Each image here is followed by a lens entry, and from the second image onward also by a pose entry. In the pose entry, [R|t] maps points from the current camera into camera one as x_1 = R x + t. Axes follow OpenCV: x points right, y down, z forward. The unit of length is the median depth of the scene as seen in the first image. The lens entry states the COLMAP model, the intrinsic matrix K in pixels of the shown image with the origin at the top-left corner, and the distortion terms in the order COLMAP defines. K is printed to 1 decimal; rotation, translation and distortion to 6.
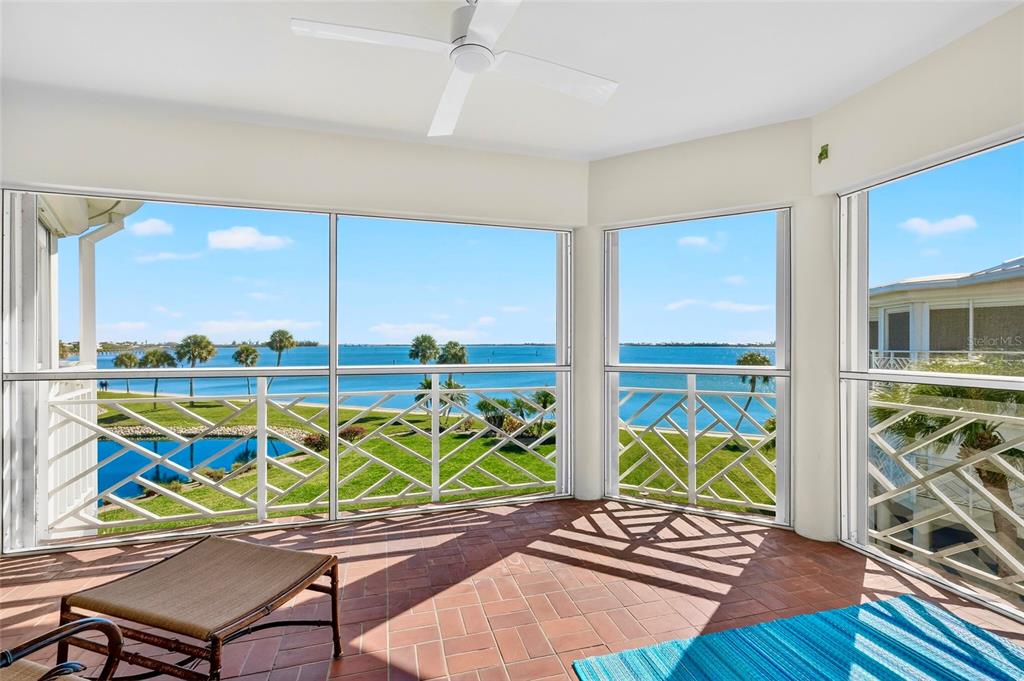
lens RADIAL K [[447.5, 0, 507.2], [0, 447.5, 343.2], [0, 0, 1]] dist [0.015036, -0.000549]
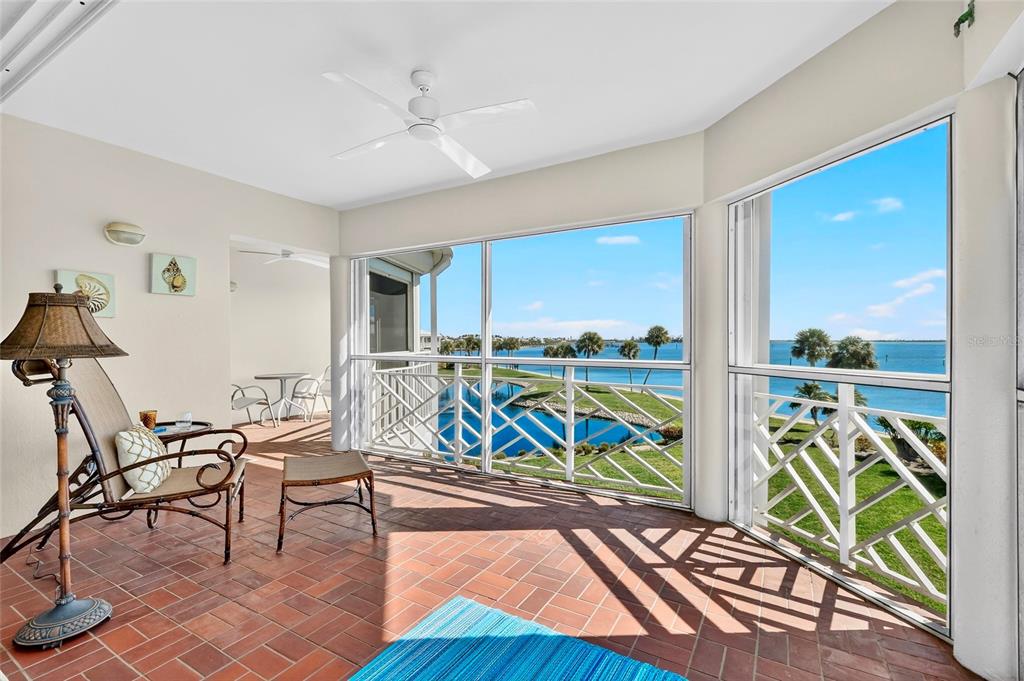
lens RADIAL K [[447.5, 0, 506.8], [0, 447.5, 337.9], [0, 0, 1]] dist [0.015036, -0.000549]
pose [[0.698504, -0.001591, -0.715605, 0.578942], [0.000314, 0.999998, -0.001916, -0.000101], [0.715606, 0.001114, 0.698503, 0.120503]]
